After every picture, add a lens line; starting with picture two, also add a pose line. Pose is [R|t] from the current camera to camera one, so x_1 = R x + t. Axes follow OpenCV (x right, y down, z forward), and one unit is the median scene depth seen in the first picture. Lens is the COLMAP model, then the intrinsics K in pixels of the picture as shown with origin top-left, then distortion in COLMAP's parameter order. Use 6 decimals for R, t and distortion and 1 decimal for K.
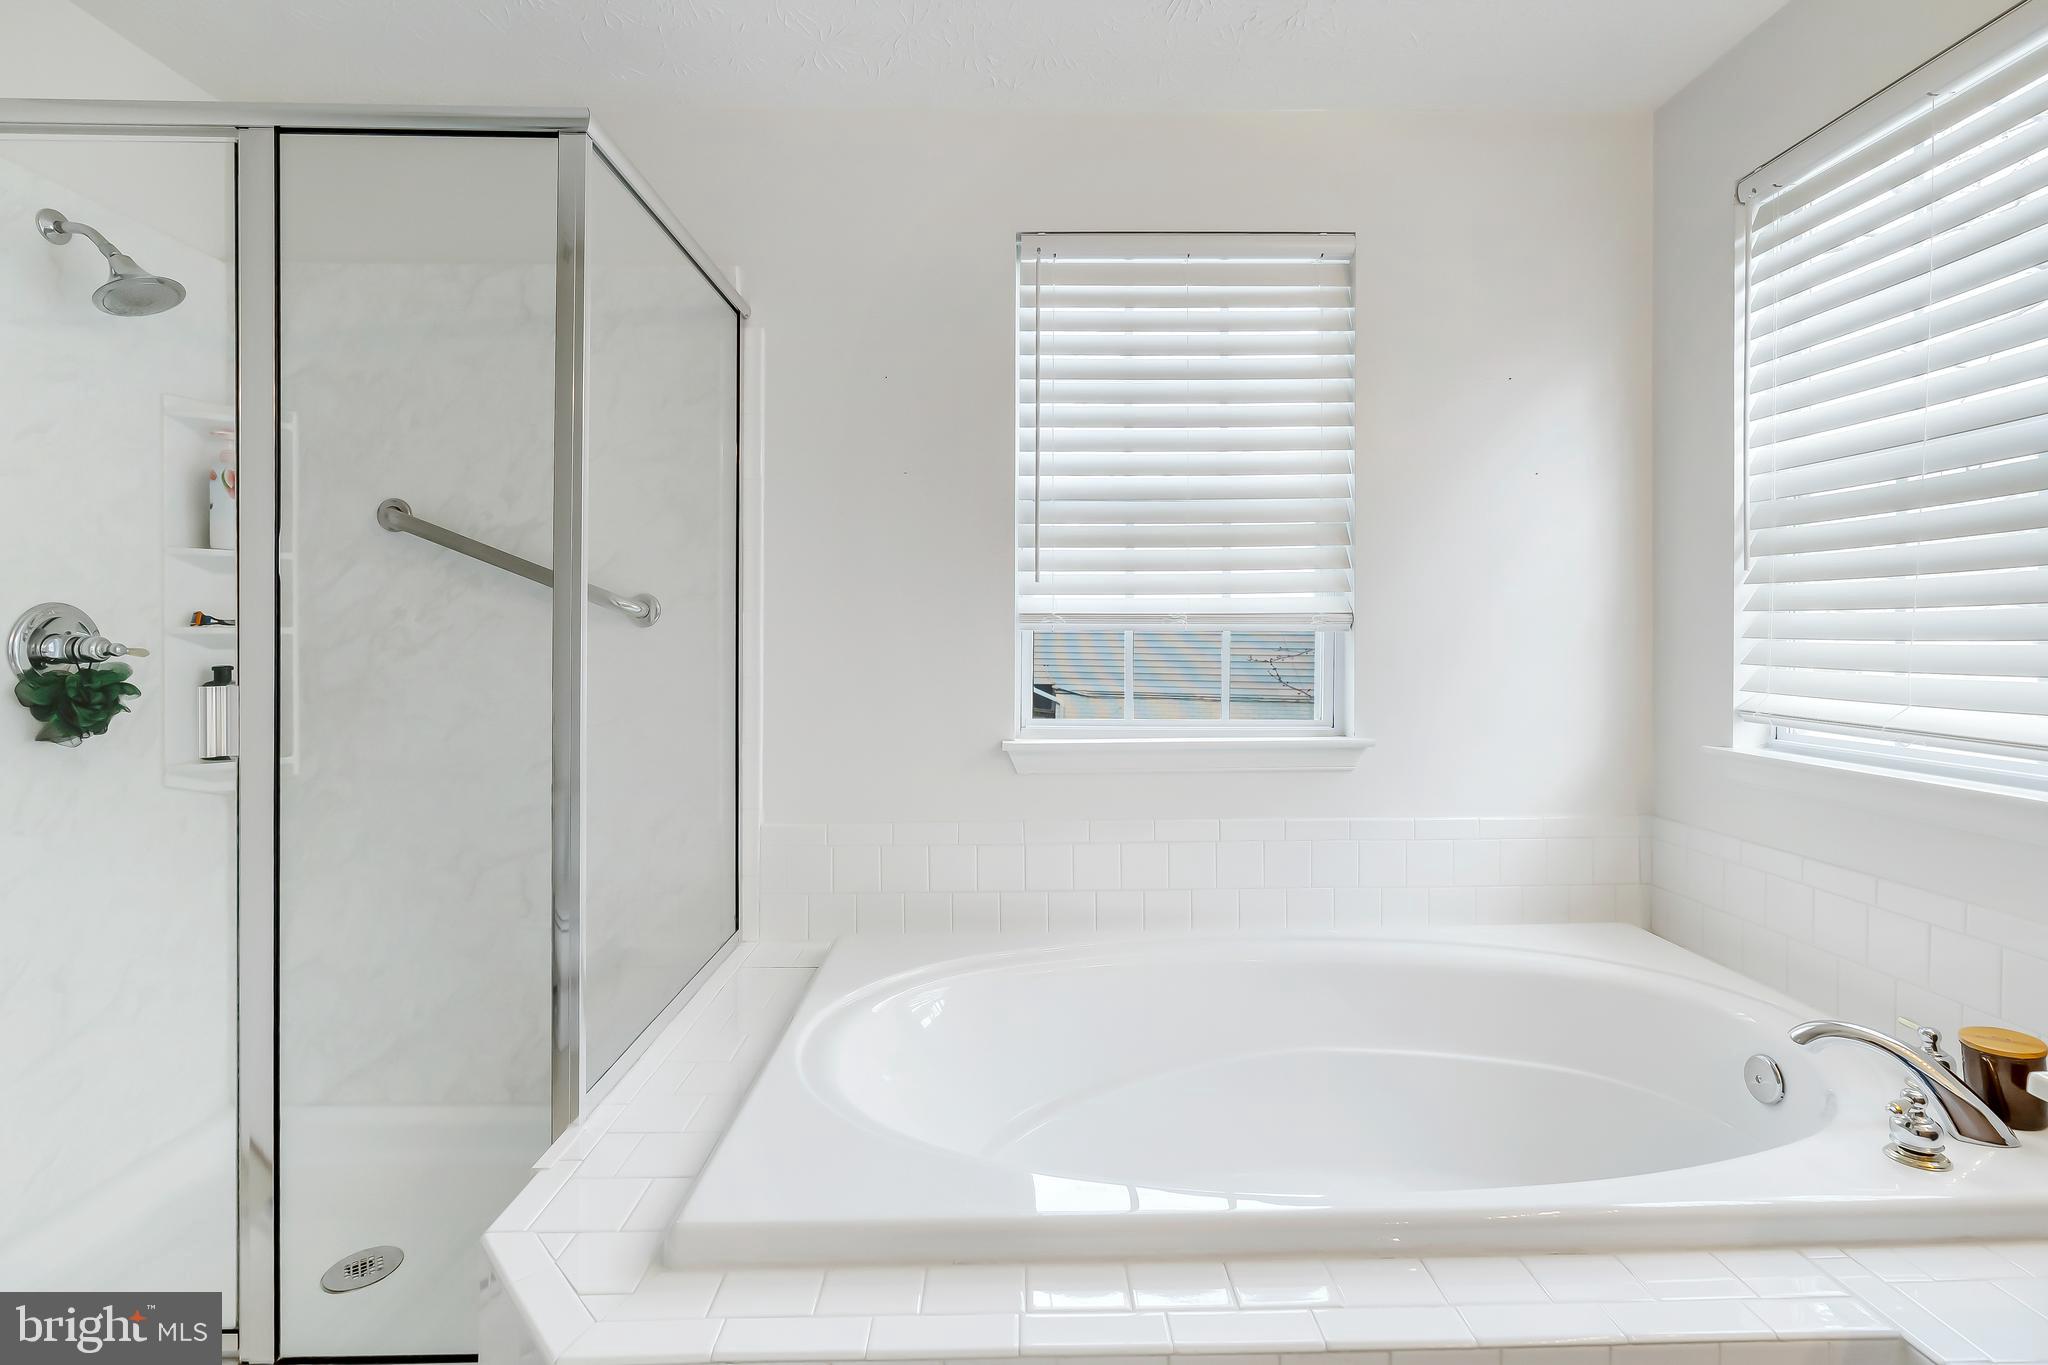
lens RADIAL K [[952.7, 0, 1012.3], [0, 952.7, 637.5], [0, 0, 1]] dist [-0.005187, 0.001288]
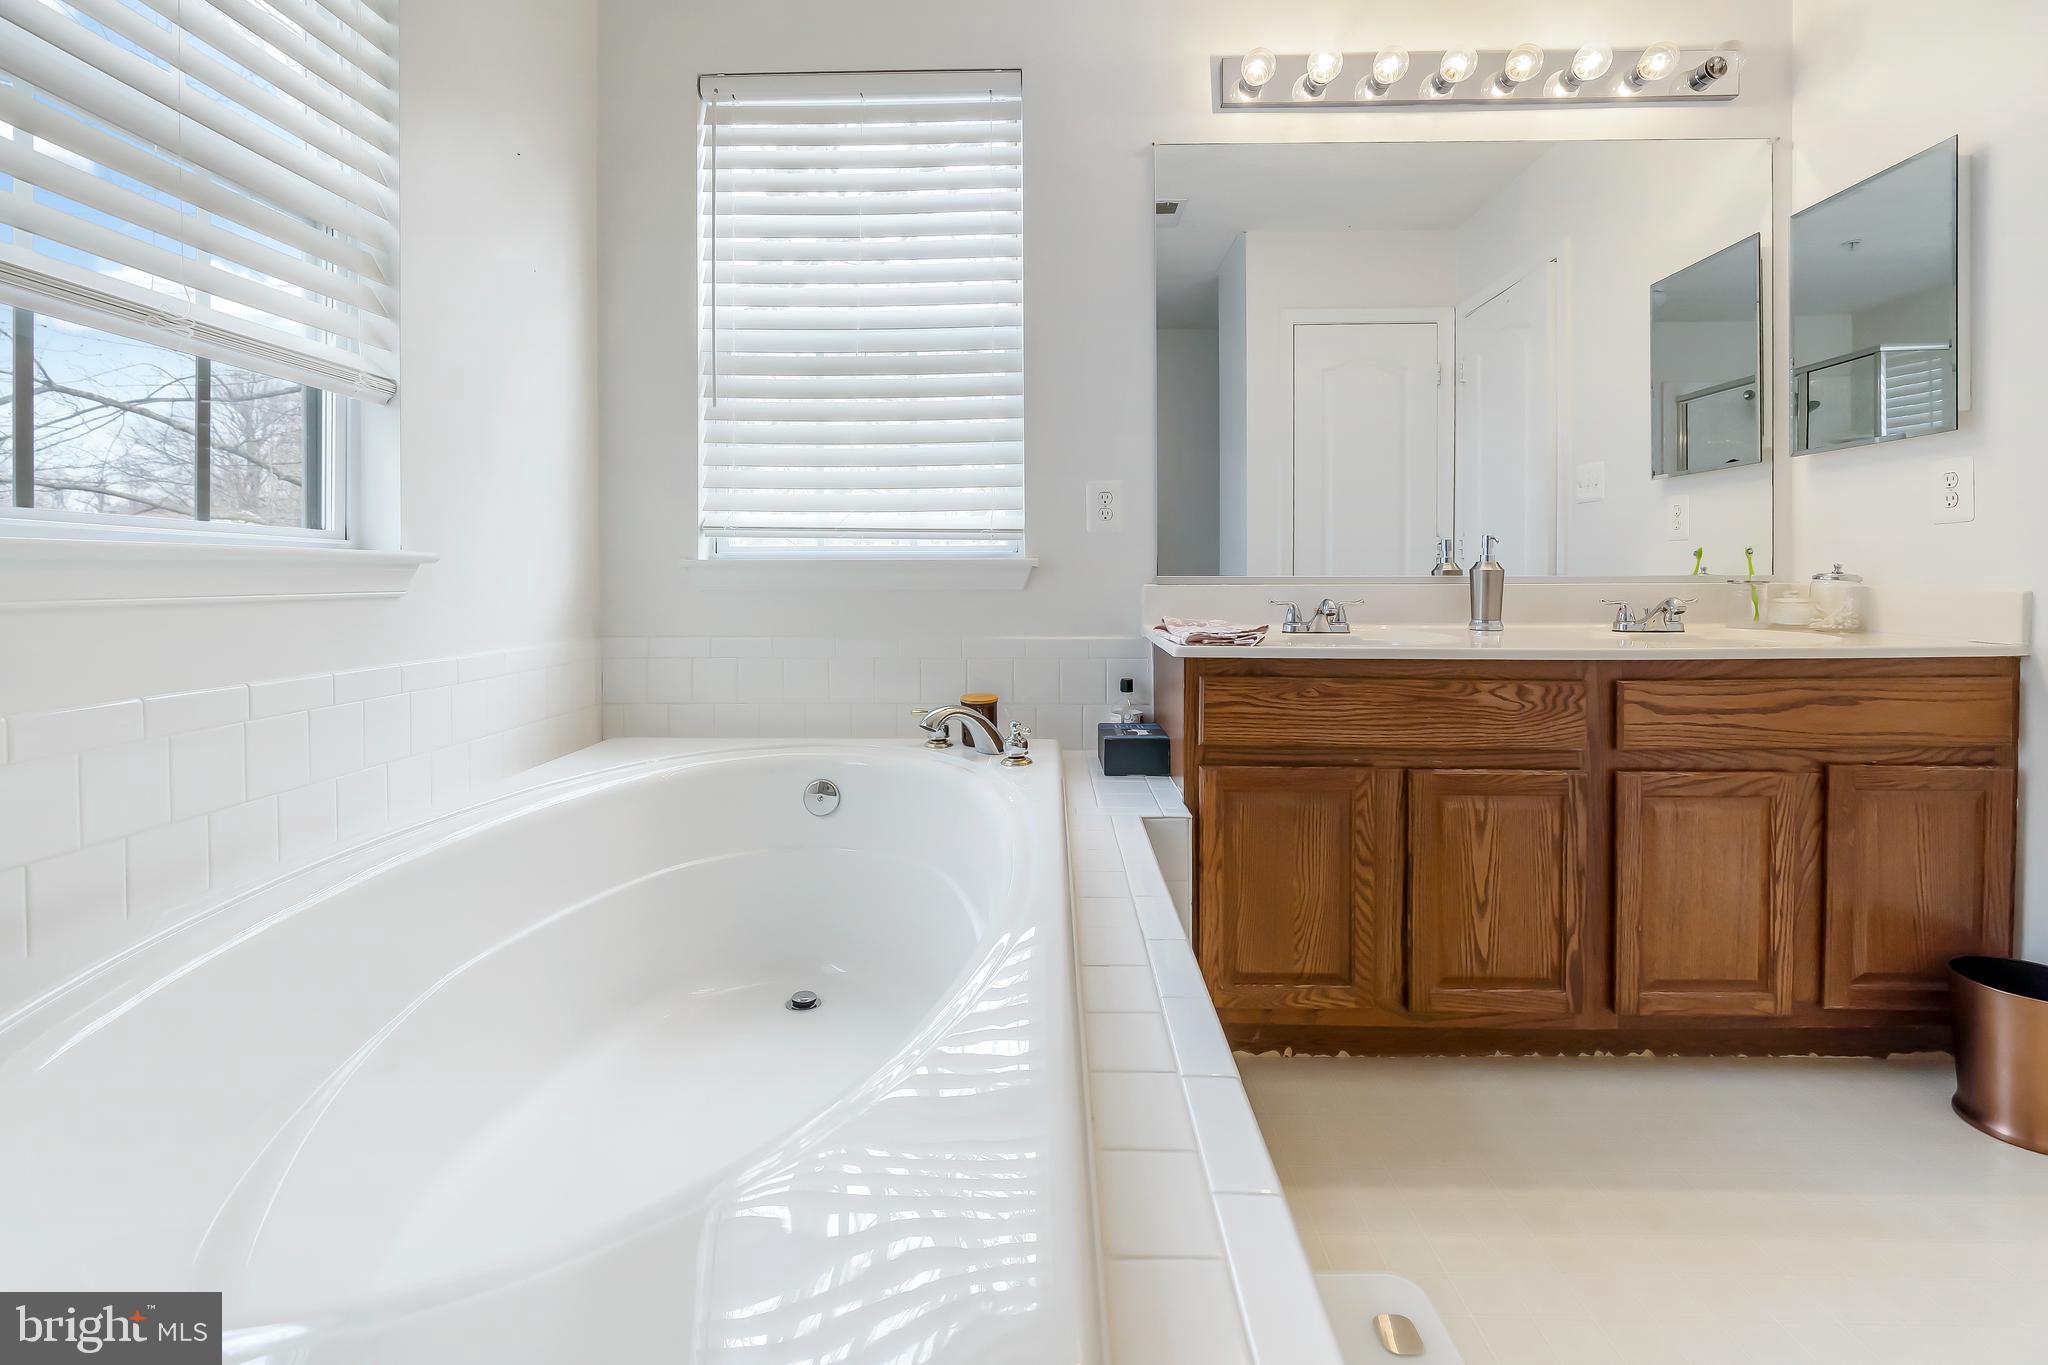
lens RADIAL K [[952.7, 0, 1052.1], [0, 952.7, 589.6], [0, 0, 1]] dist [-0.005187, 0.001288]
pose [[0.007063, -0.007041, 0.999950, -0.367468], [0.004395, 0.999966, 0.007010, 0.133171], [-0.999965, 0.004345, 0.007094, 0.504124]]
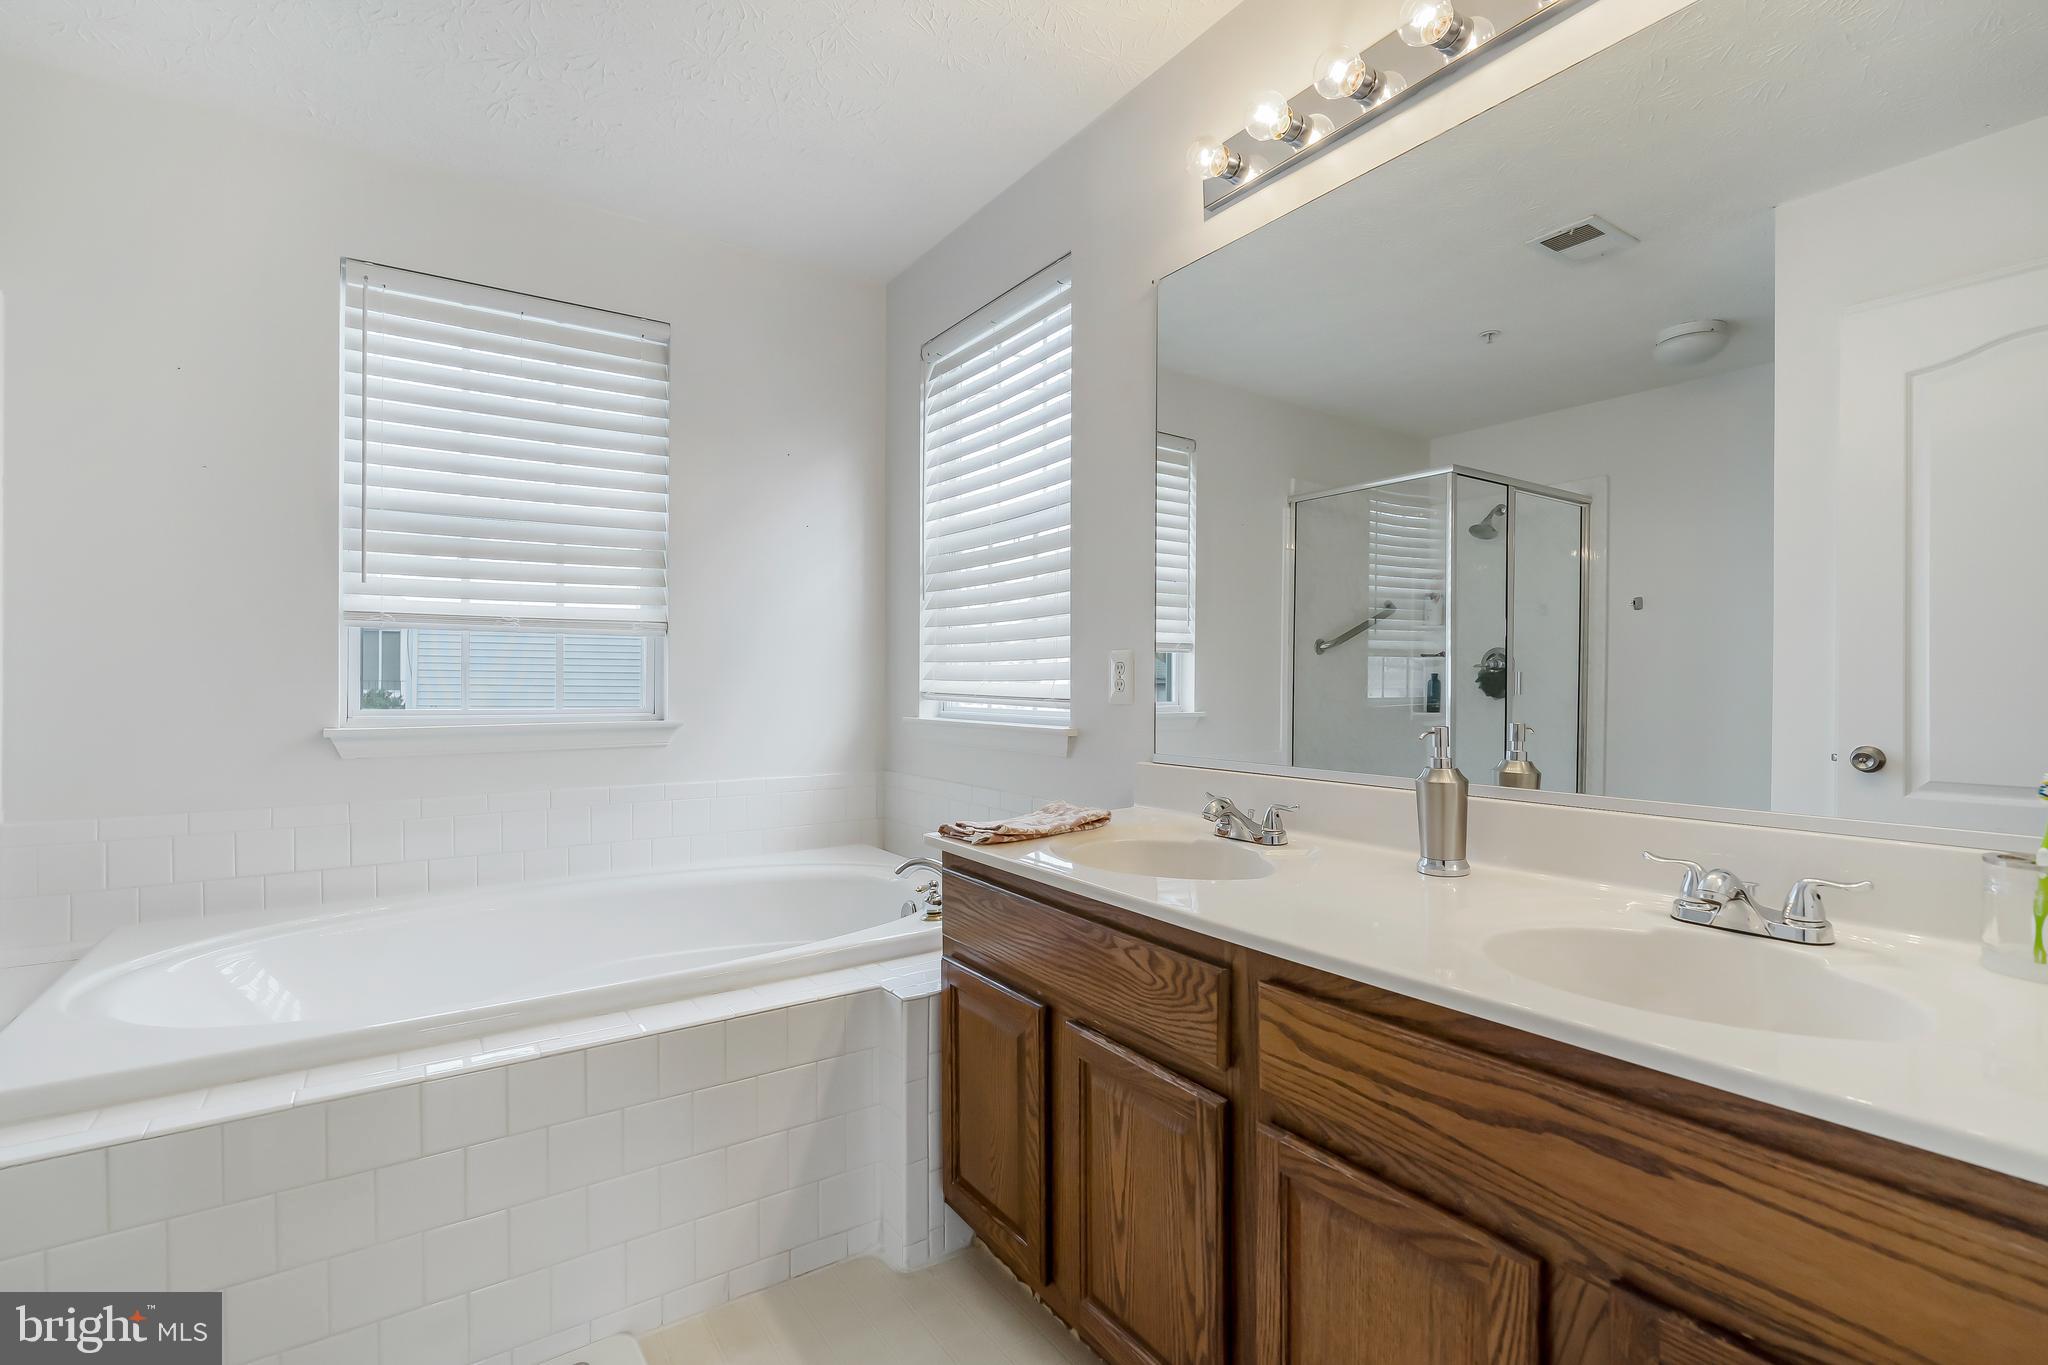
lens RADIAL K [[952.7, 0, 1048.9], [0, 952.7, 688.5], [0, 0, 1]] dist [-0.005187, 0.001288]
pose [[0.824360, -0.002341, 0.566061, 0.056621], [-0.002086, 0.999972, 0.007173, 0.053611], [-0.566062, -0.007094, 0.824332, -0.343221]]
